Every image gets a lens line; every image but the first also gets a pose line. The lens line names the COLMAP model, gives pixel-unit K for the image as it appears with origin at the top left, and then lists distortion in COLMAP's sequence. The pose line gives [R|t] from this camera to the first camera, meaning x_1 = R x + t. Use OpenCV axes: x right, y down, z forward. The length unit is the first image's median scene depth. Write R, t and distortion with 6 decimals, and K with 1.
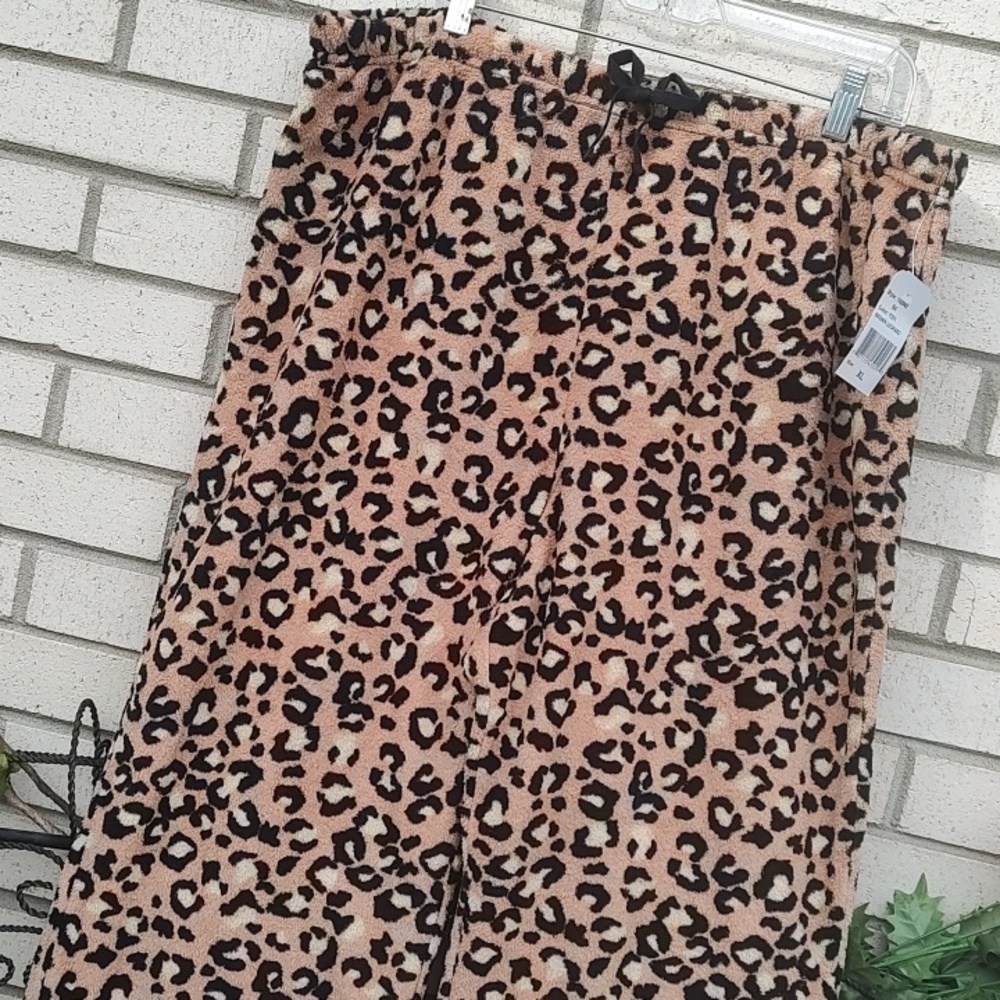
lens RADIAL K [[1770.3, 0, 551.8], [0, 1770.3, 472.6], [0, 0, 1]] dist [0.147977, -0.652908]
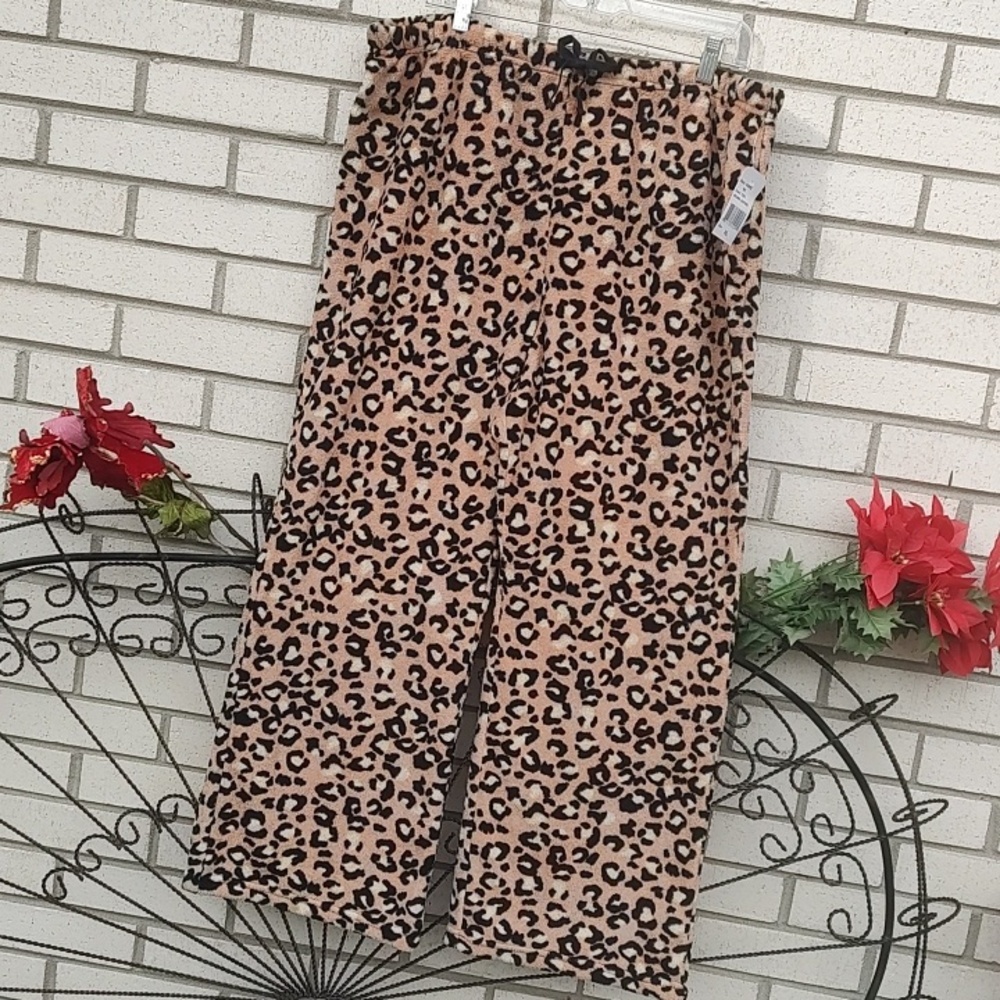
lens RADIAL K [[1802.5, 0, 529.7], [0, 1802.5, 499.7], [0, 0, 1]] dist [0.127937, -0.491836]
pose [[0.997804, -0.064034, -0.016949, 0.008040], [0.065162, 0.994858, 0.077529, 0.044716], [0.011897, -0.078463, 0.996846, -0.628936]]
